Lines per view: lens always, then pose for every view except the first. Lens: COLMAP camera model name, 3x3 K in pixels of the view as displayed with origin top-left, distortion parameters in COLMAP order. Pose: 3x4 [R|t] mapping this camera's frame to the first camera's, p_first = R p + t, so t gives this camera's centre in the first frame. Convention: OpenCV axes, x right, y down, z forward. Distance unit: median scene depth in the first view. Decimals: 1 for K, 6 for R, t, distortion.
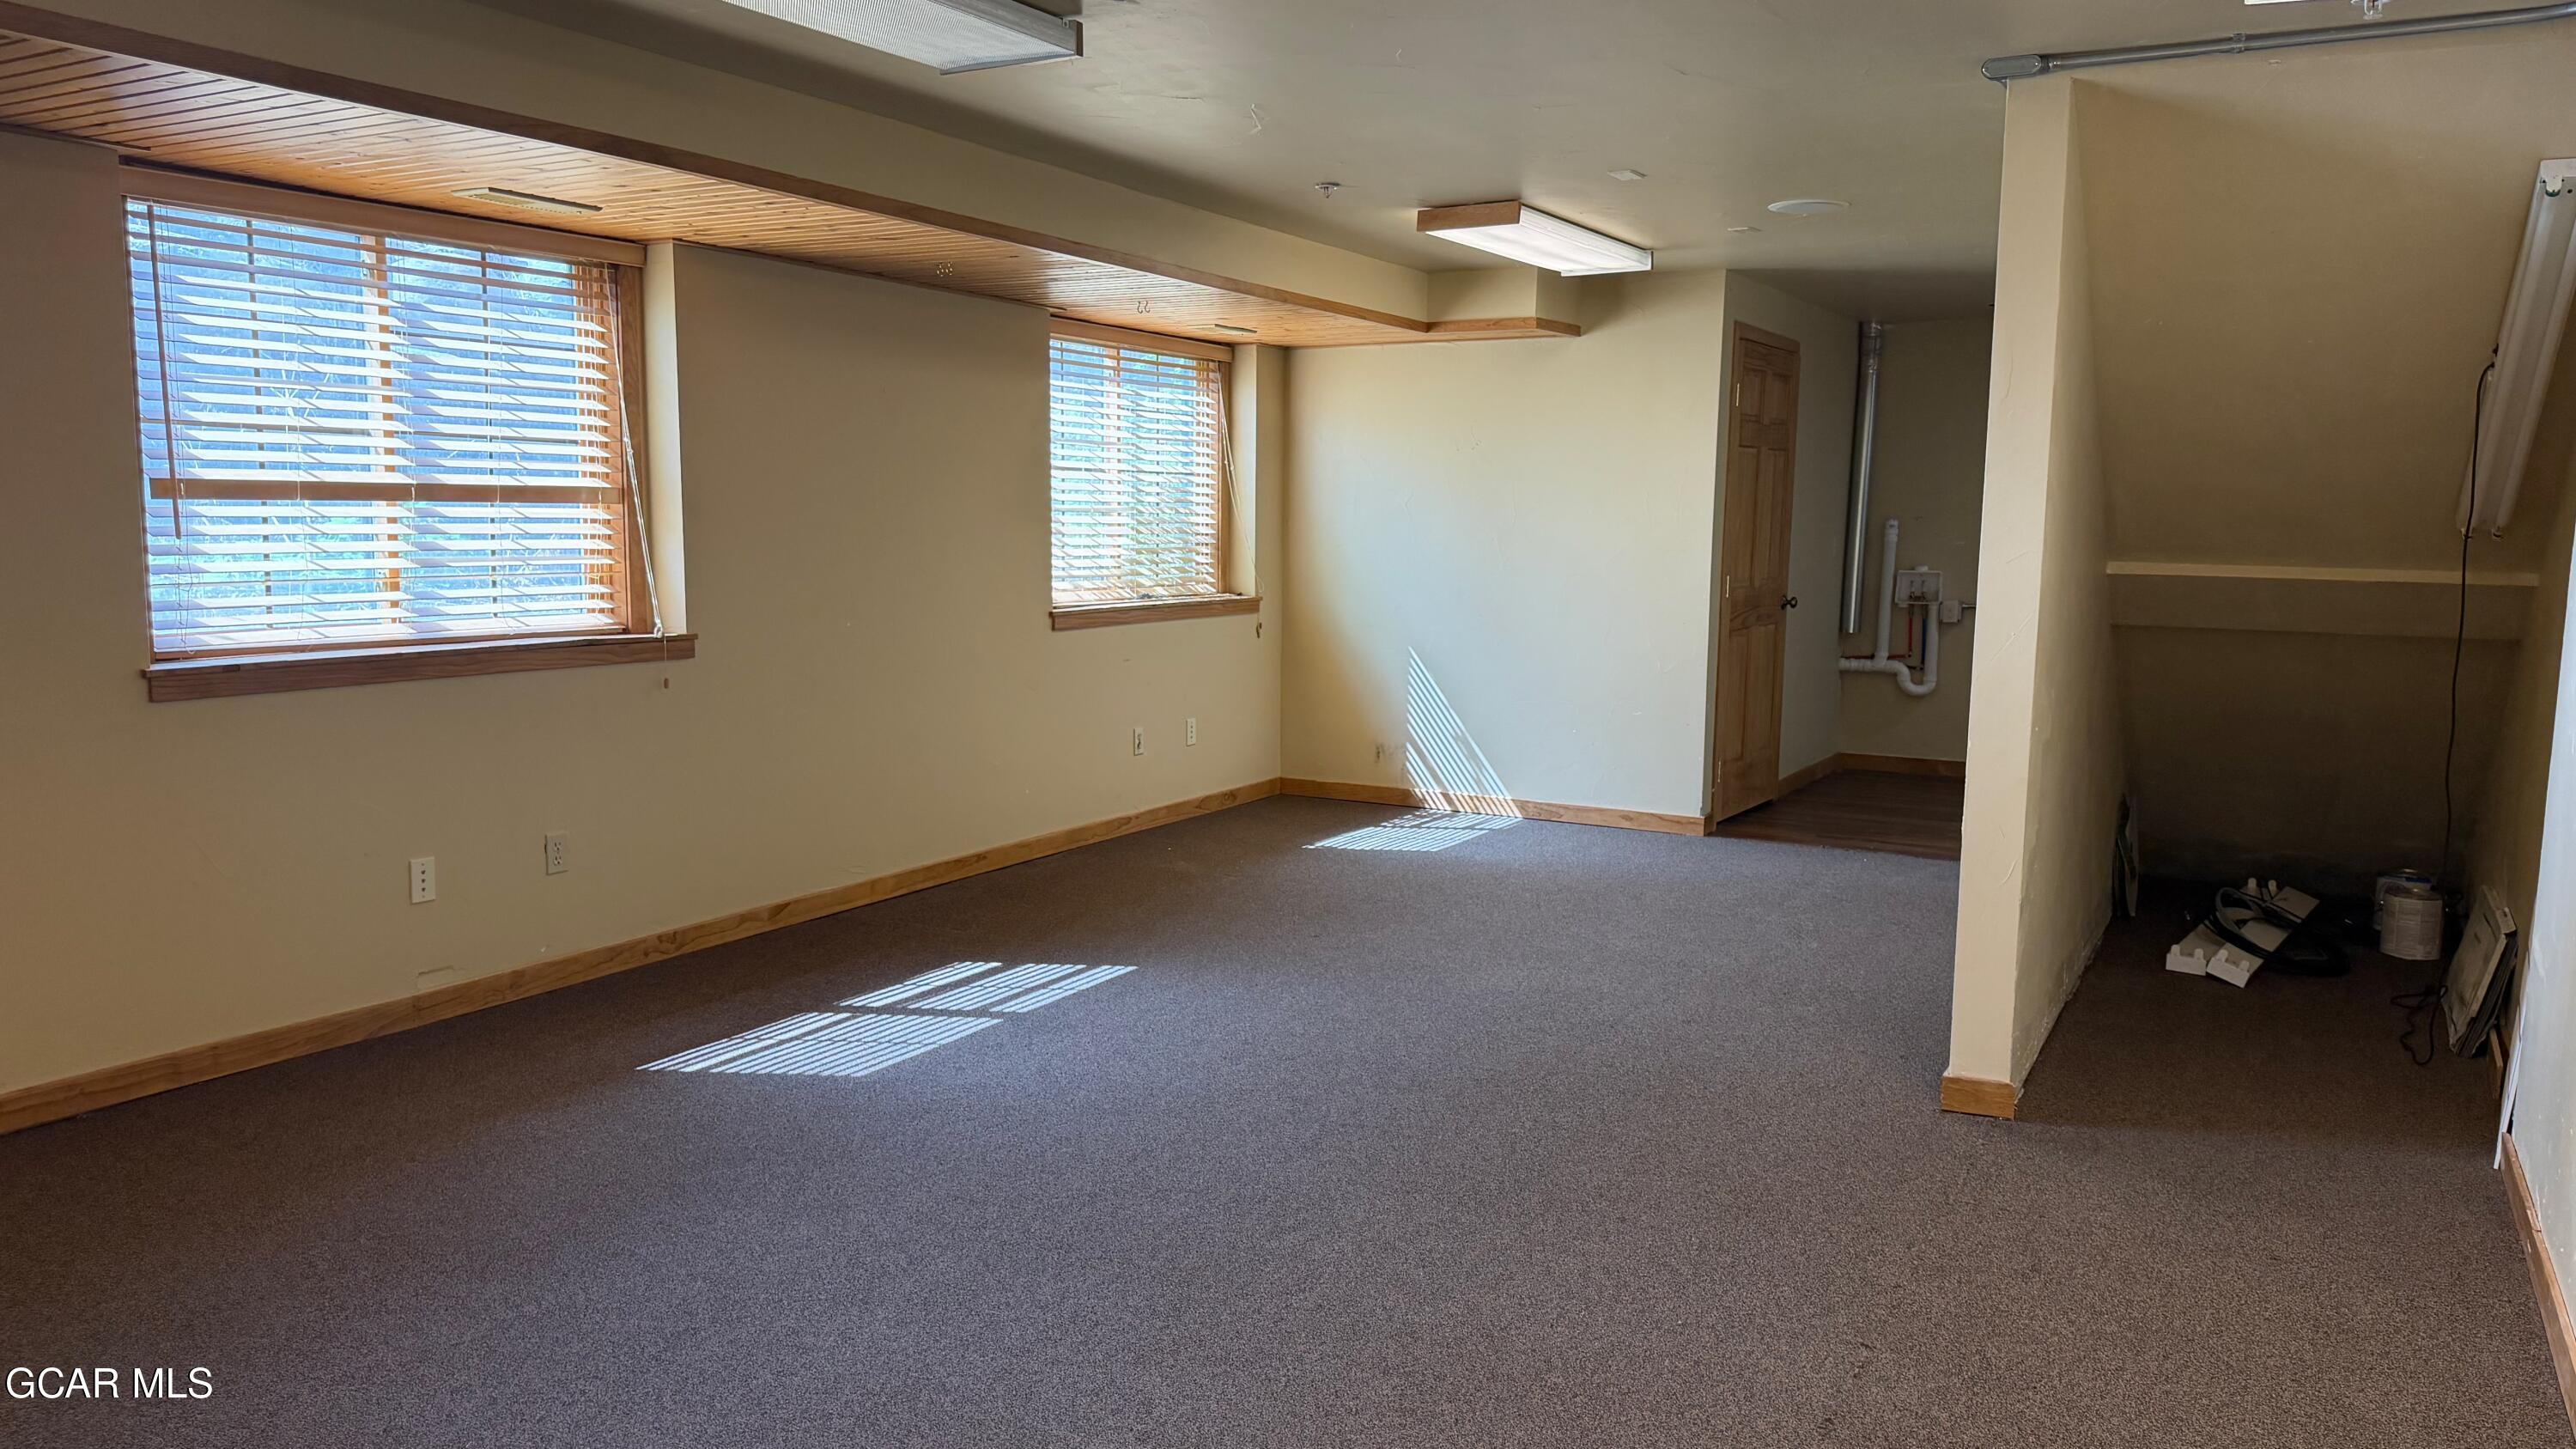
lens RADIAL K [[1824.8, 0, 1289.5], [0, 1824.8, 703.5], [0, 0, 1]] dist [0.059340, -0.071549]
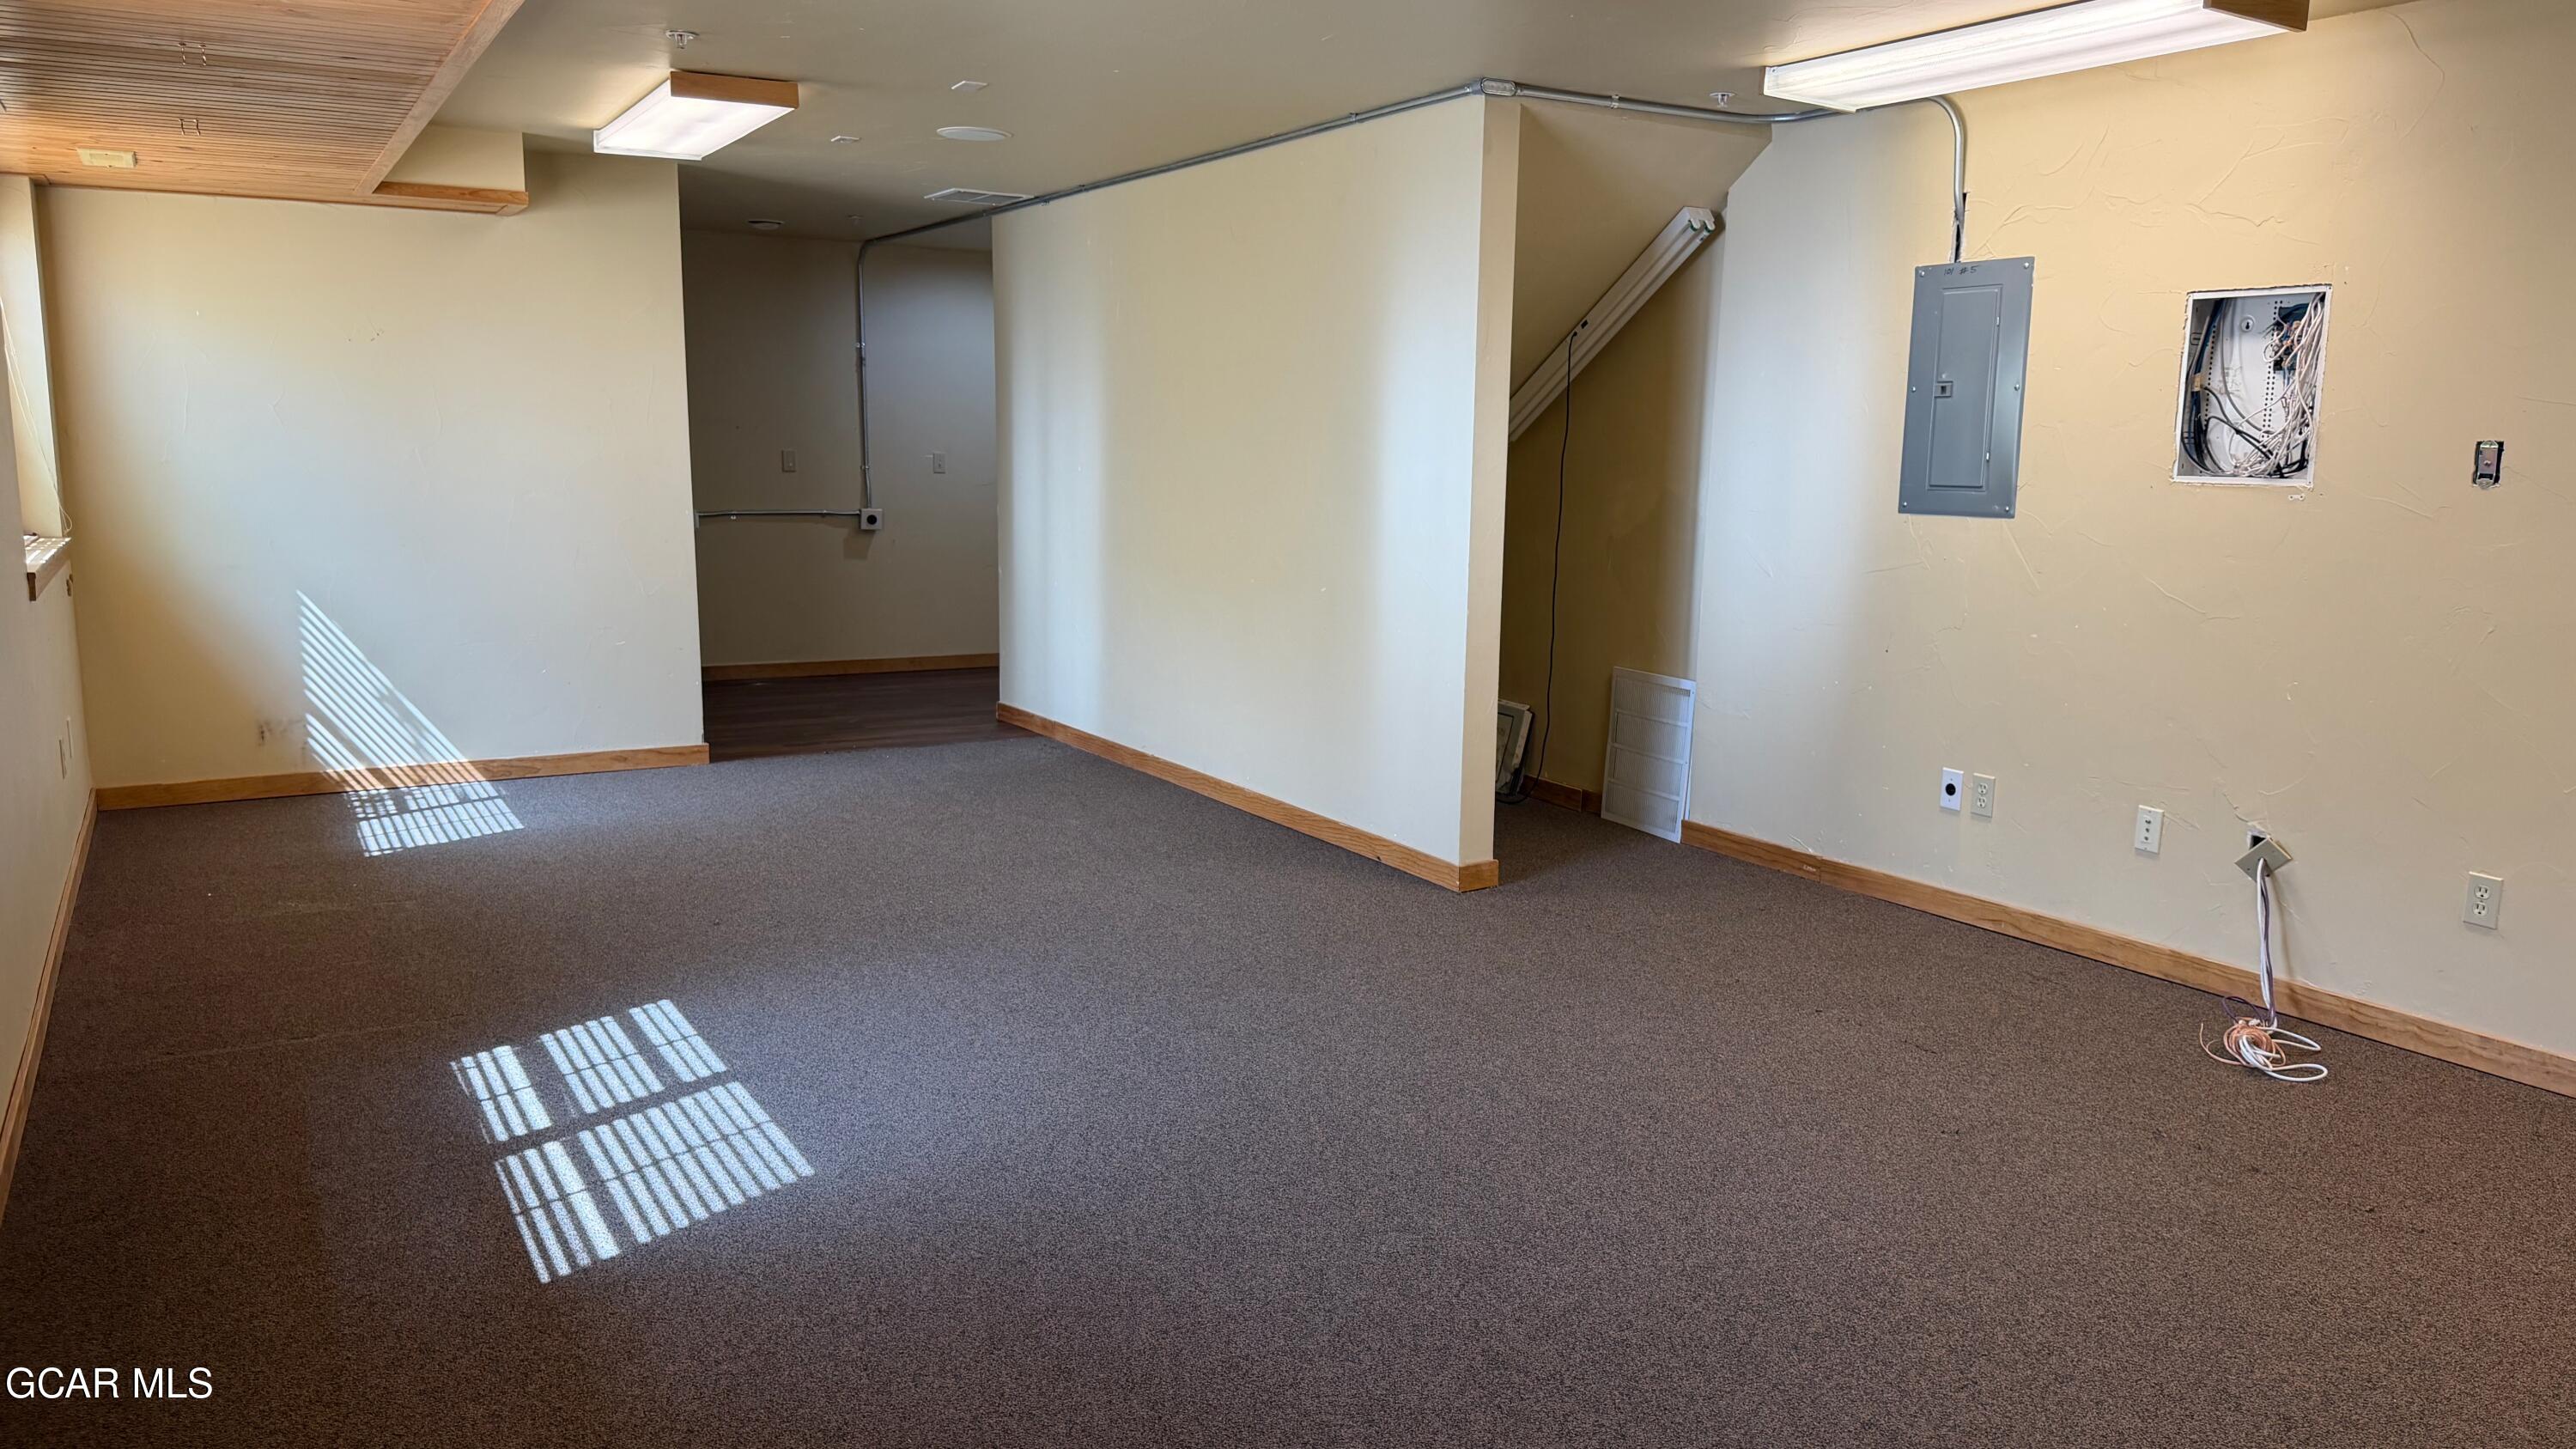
lens RADIAL K [[1824.8, 0, 1270.9], [0, 1824.8, 731.6], [0, 0, 1]] dist [0.059340, -0.071549]
pose [[0.507357, -0.143717, 0.849667, -0.652826], [0.084034, 0.989547, 0.117198, -0.047190], [-0.857629, 0.011940, 0.514130, 0.371699]]
